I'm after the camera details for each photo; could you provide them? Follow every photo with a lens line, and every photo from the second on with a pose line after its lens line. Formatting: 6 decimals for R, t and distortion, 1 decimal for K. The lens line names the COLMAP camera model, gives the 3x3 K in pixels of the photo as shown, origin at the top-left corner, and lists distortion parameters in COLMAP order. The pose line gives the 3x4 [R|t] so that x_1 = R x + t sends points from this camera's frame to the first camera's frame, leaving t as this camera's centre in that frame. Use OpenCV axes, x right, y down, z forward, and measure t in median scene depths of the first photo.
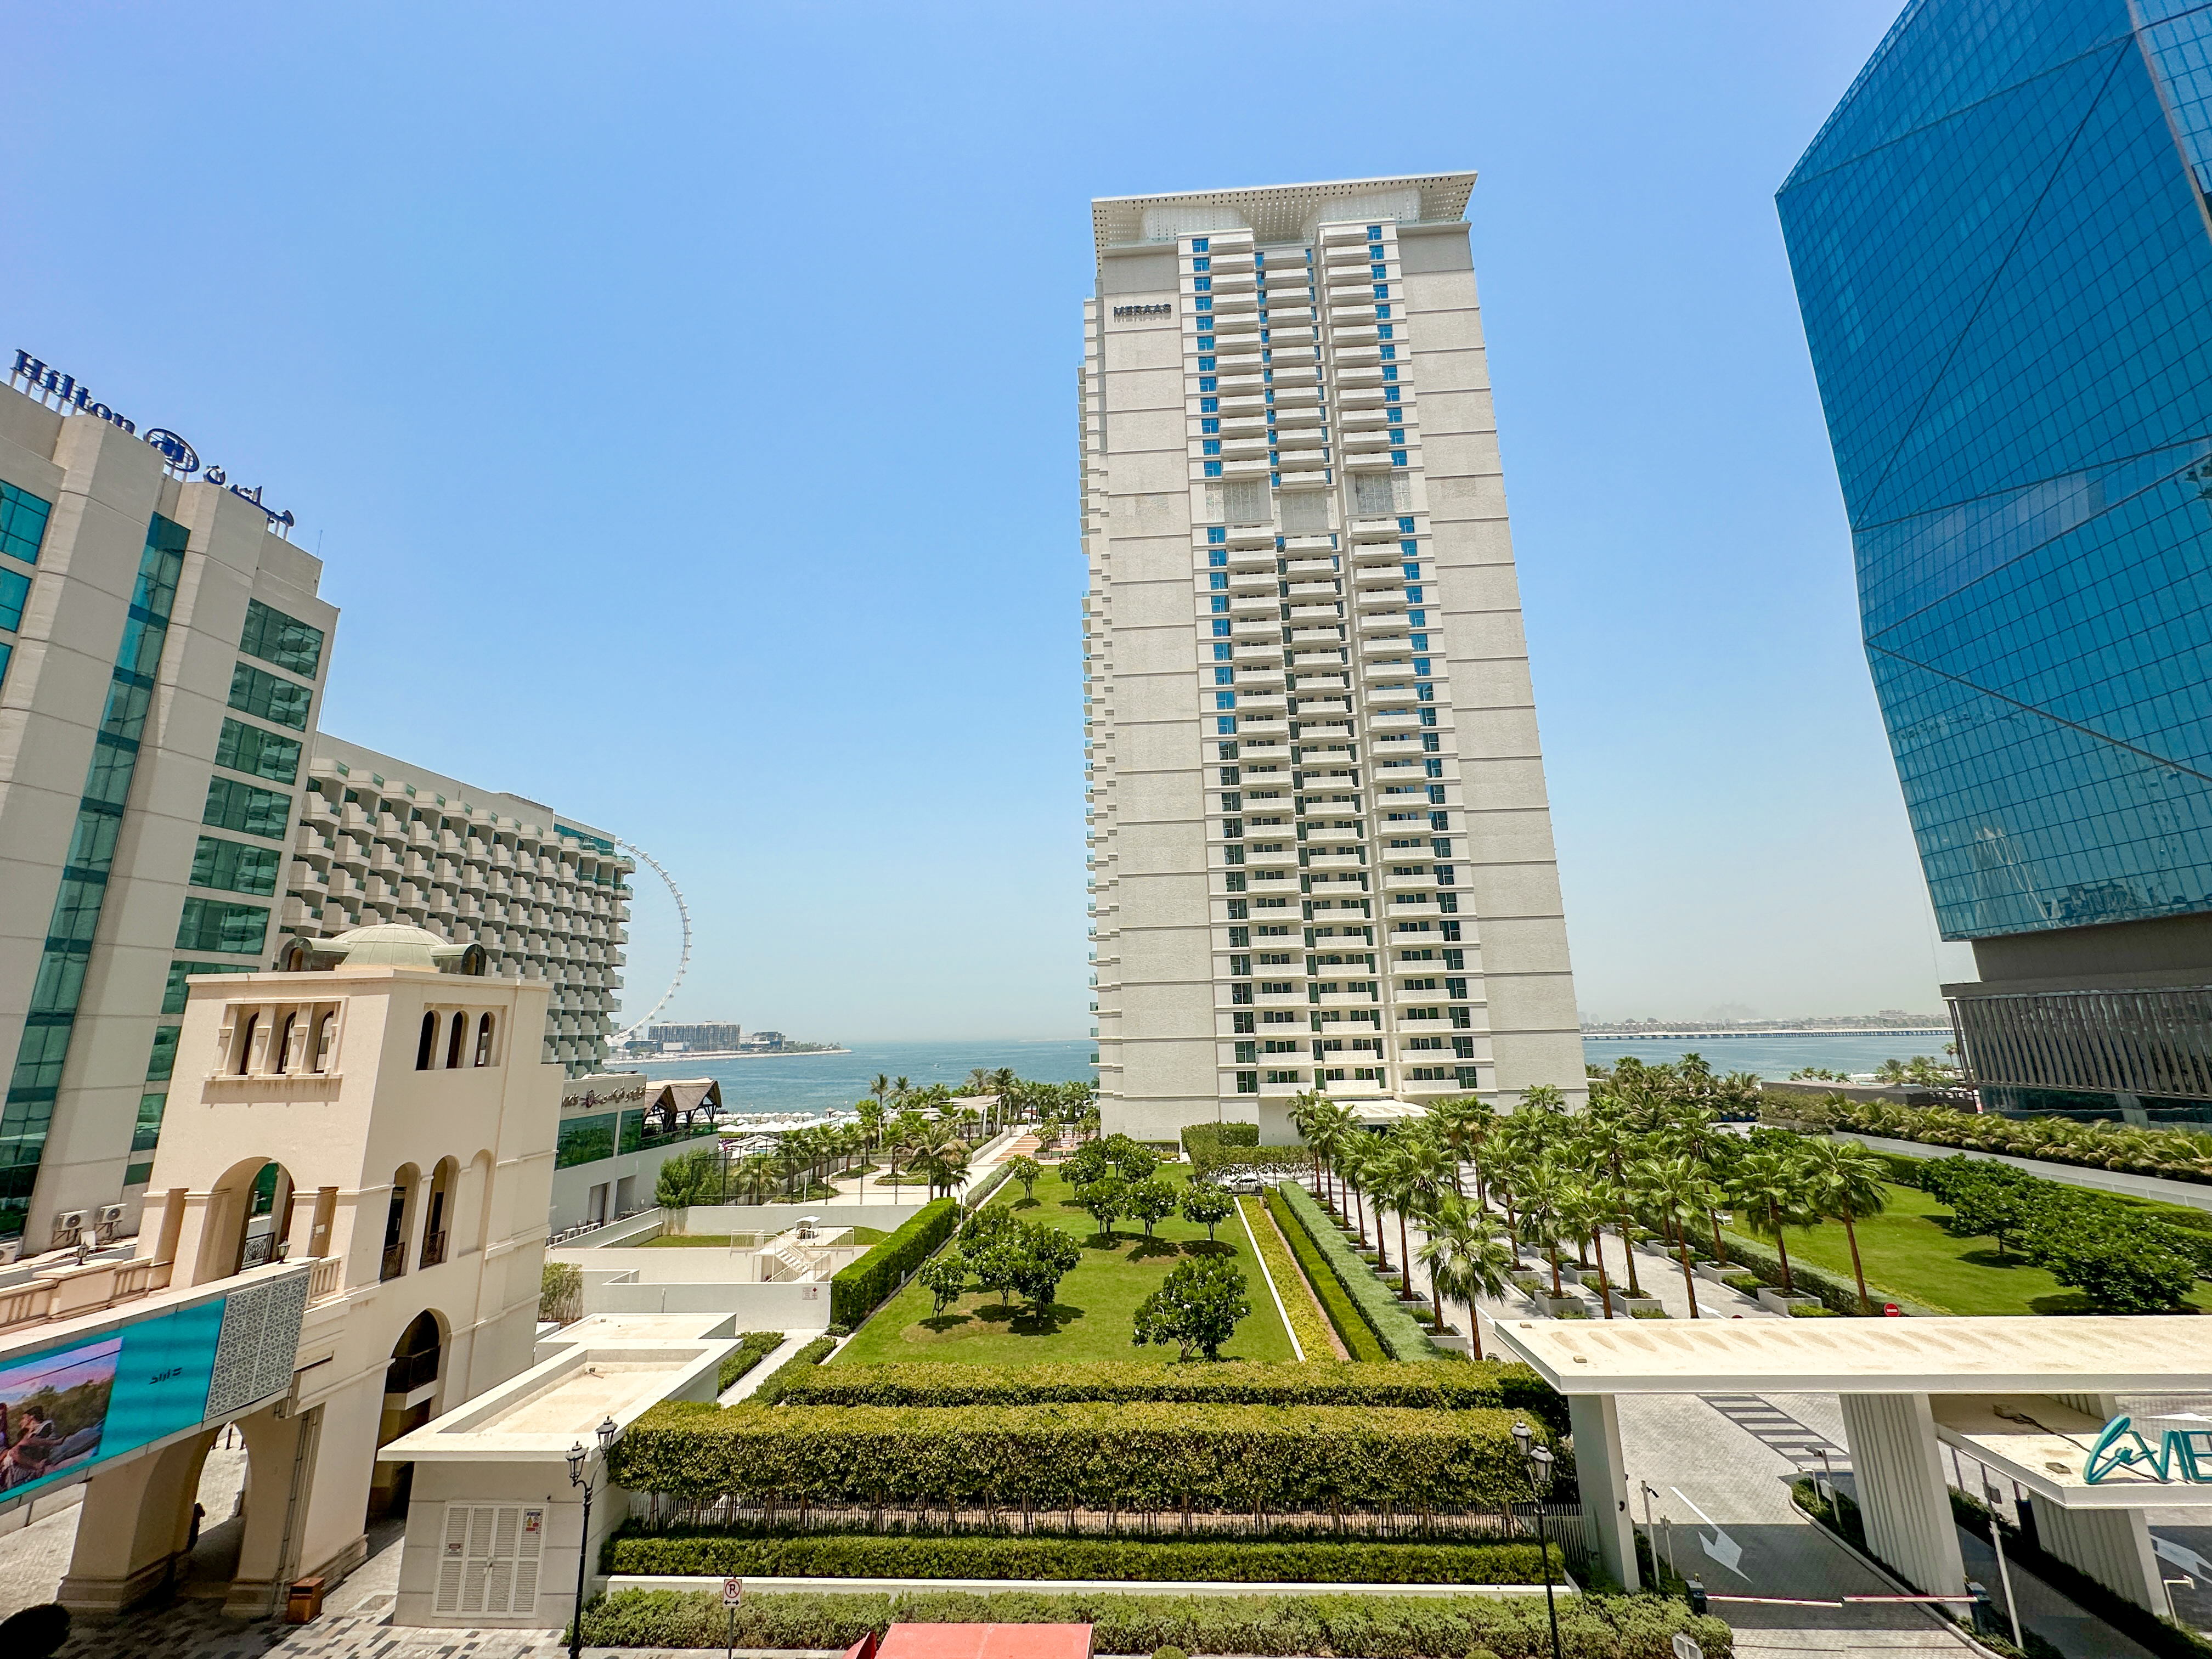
lens RADIAL K [[877.9, 0, 1104.6], [0, 877.9, 830.8], [0, 0, 1]] dist [-0.008759, 0.003044]
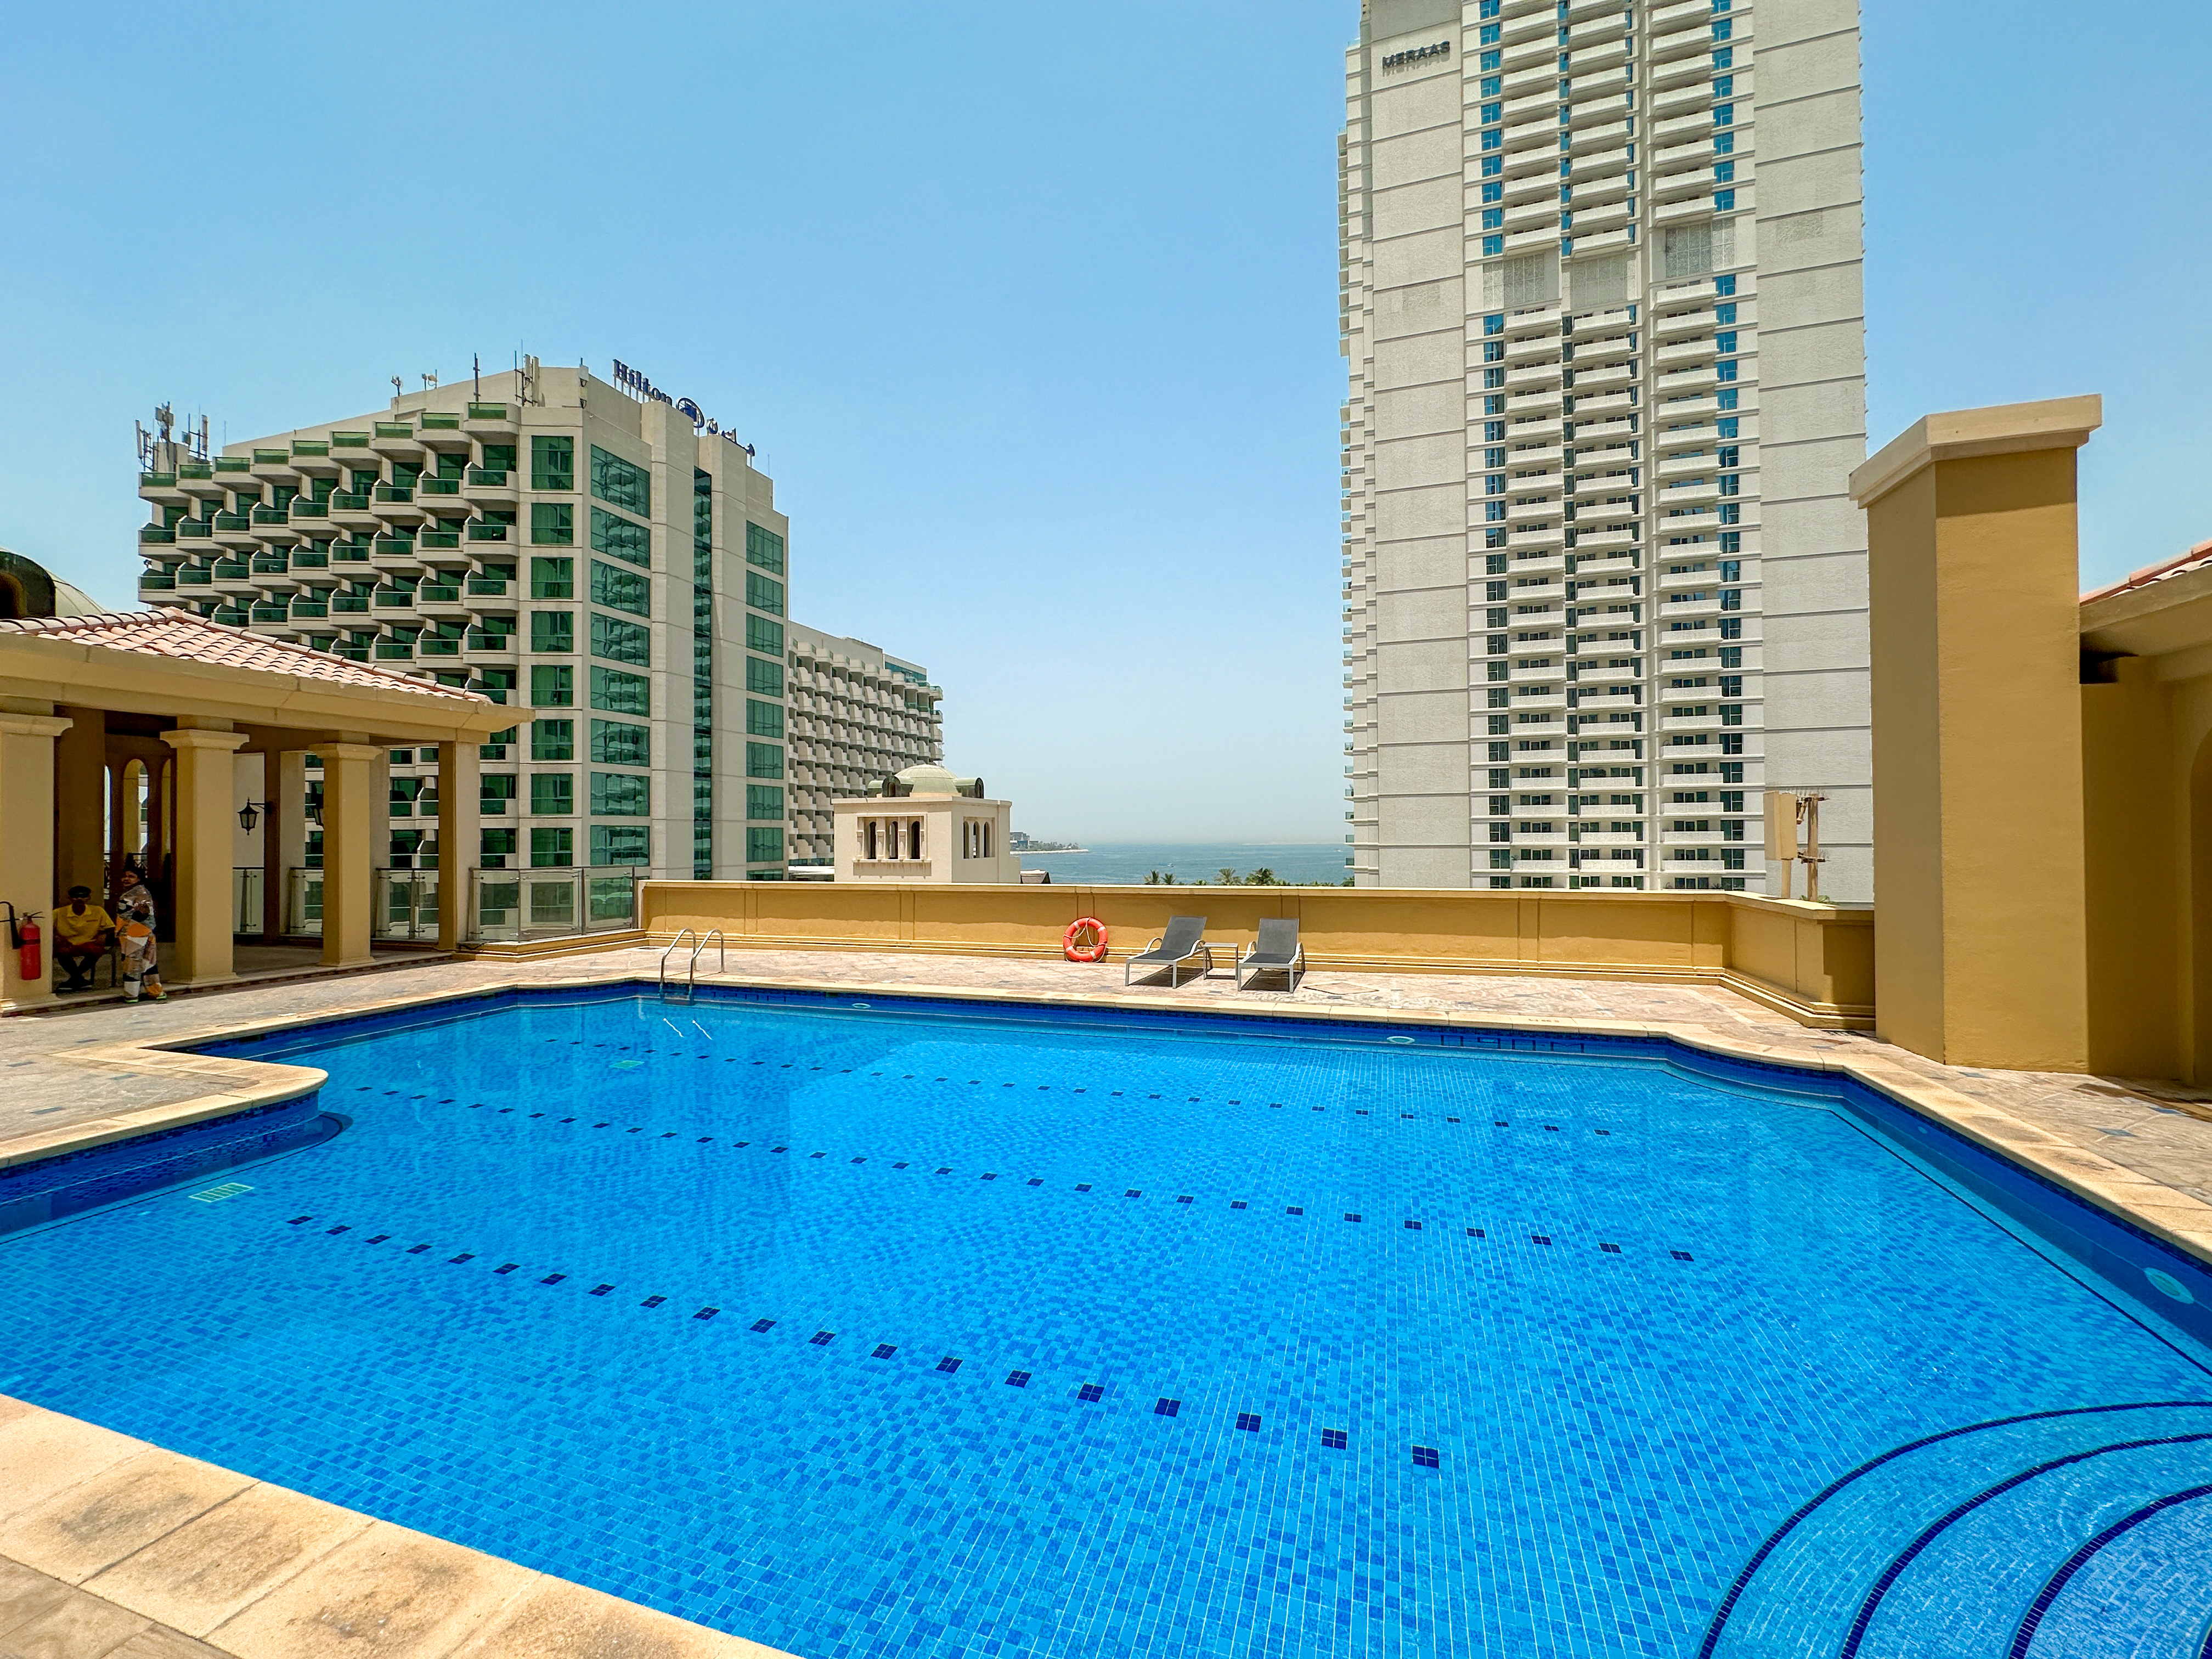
lens RADIAL K [[877.9, 0, 1106.0], [0, 877.9, 829.5], [0, 0, 1]] dist [-0.003986, 0.000196]
pose [[0.969341, 0.013413, -0.245354, -0.042550], [0.040246, 0.976358, 0.212379, -0.028860], [0.242402, -0.215742, 0.945884, -0.118943]]
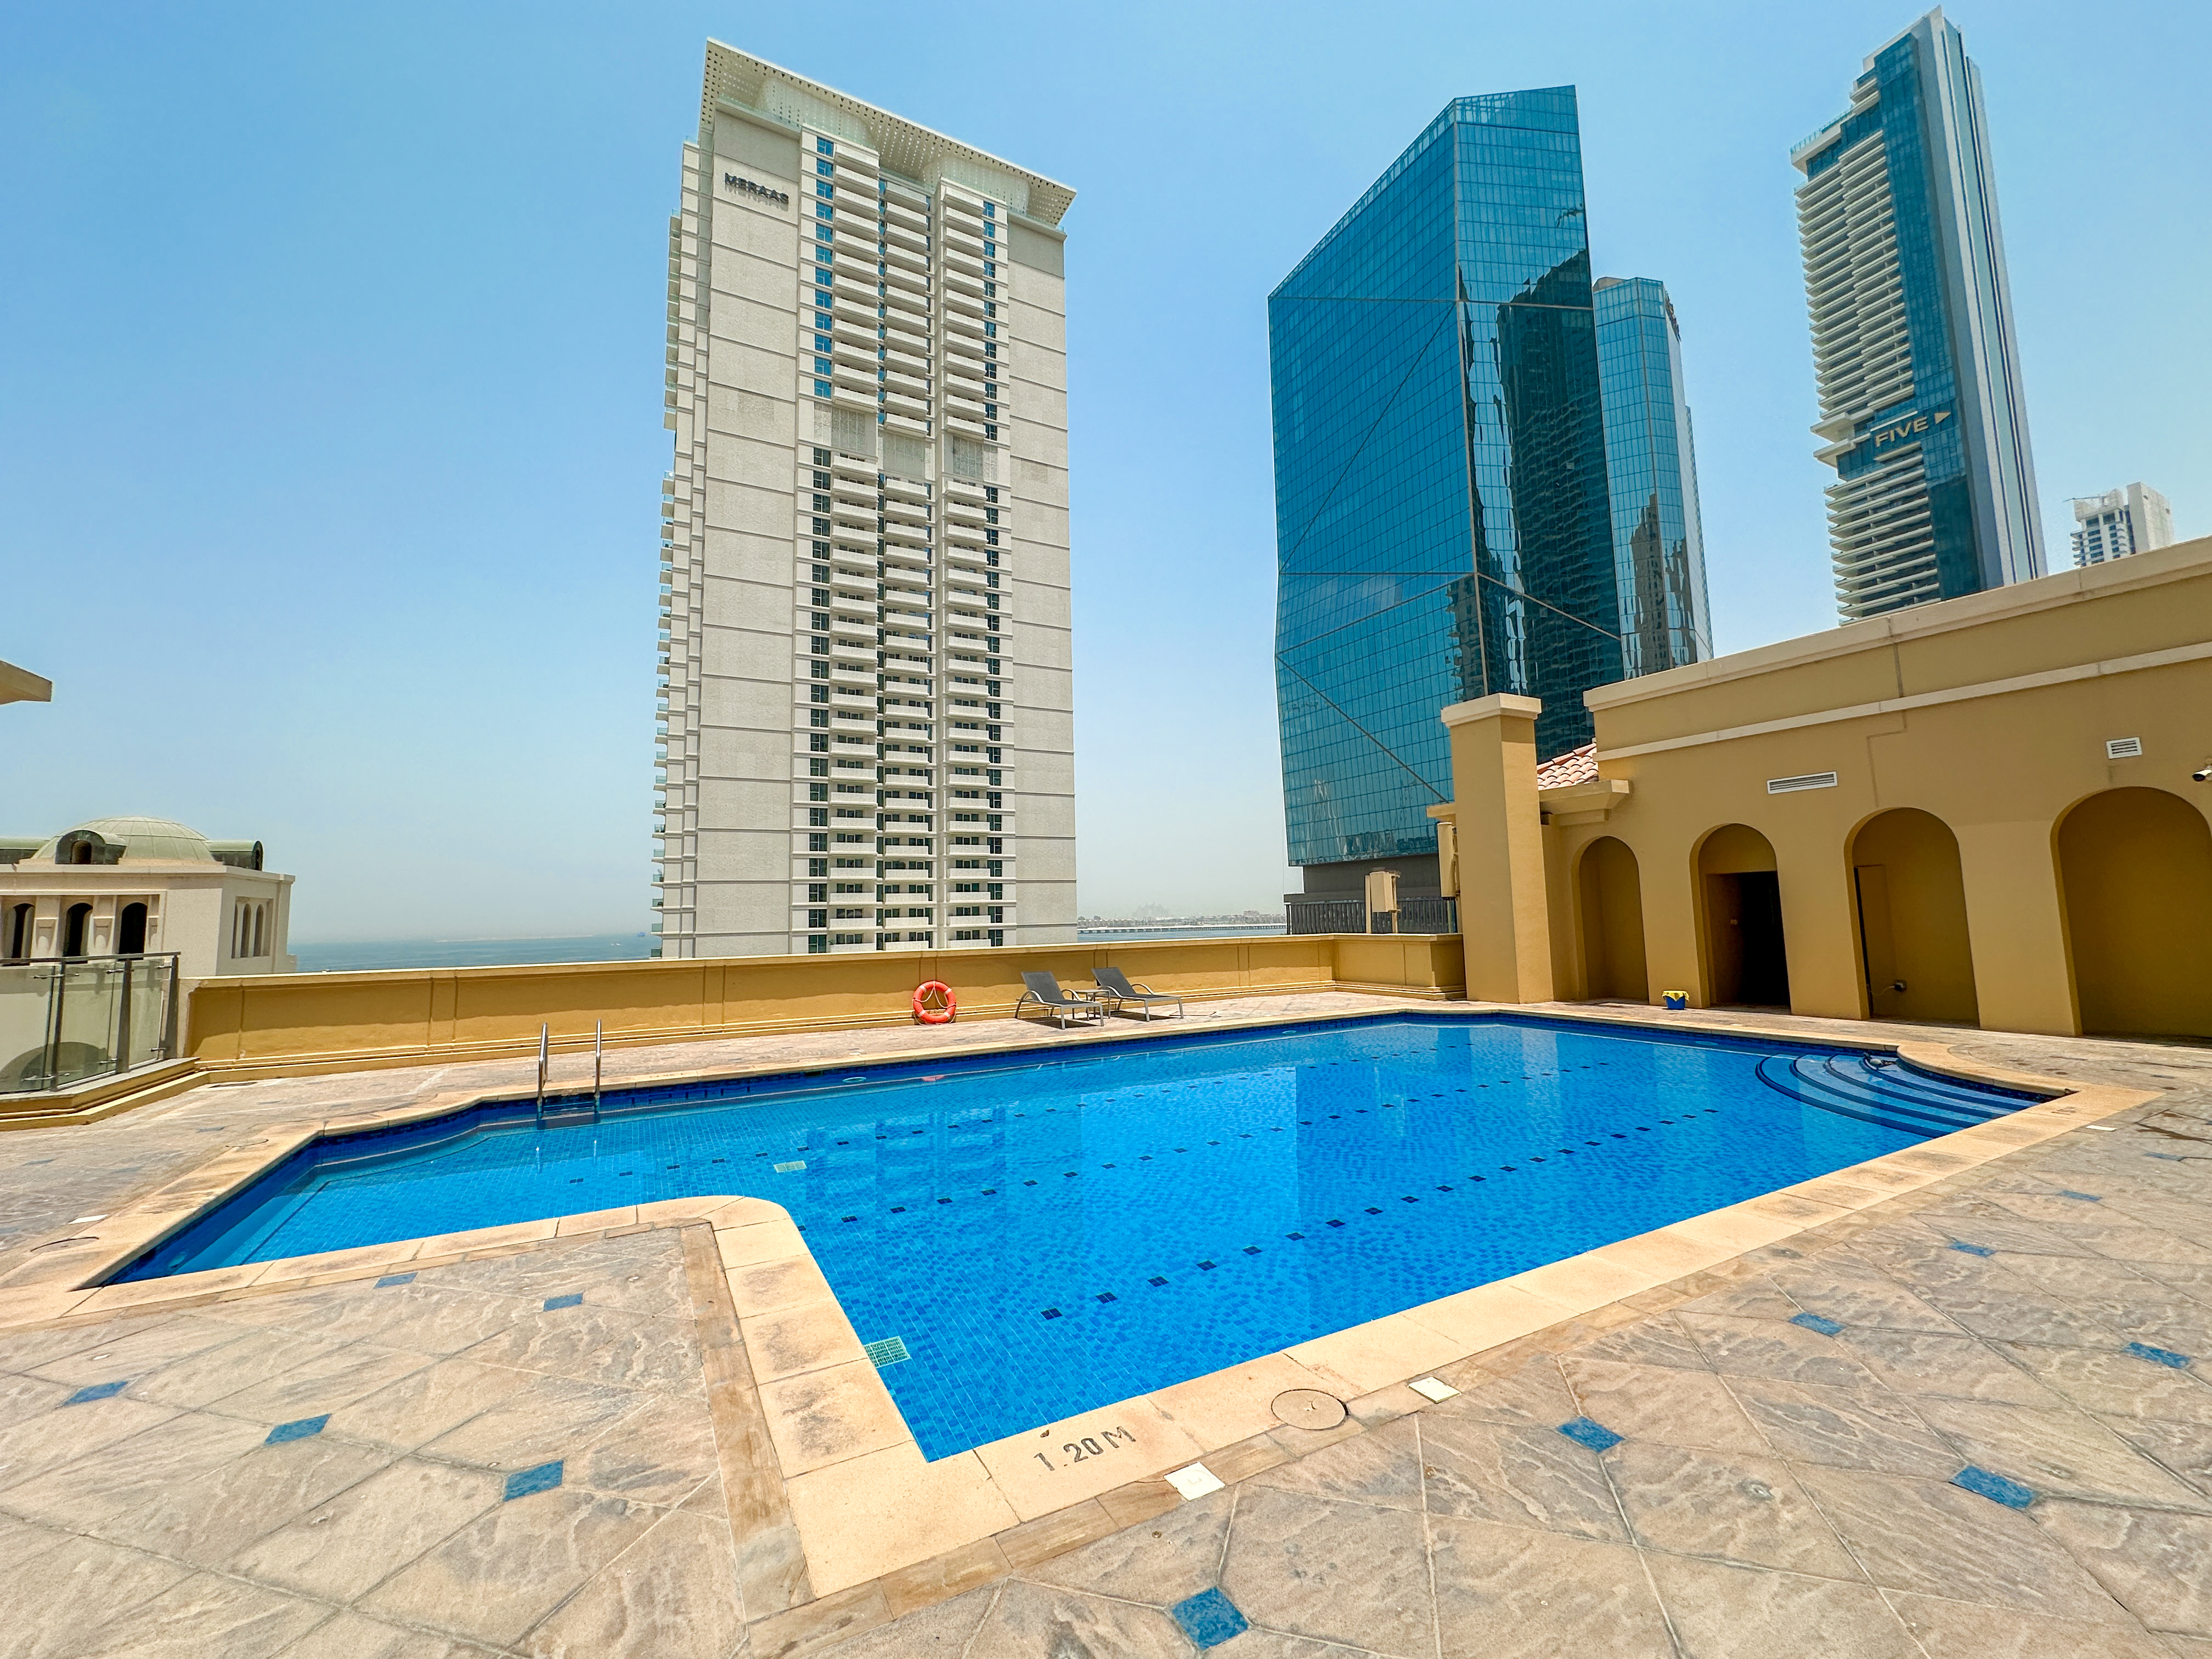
lens RADIAL K [[877.9, 0, 1106.0], [0, 877.9, 829.5], [0, 0, 1]] dist [-0.003986, 0.000196]
pose [[0.847629, 0.054432, 0.527790, -0.126507], [-0.113649, 0.990263, 0.080393, -0.025393], [-0.518275, -0.128127, 0.845562, -0.123812]]
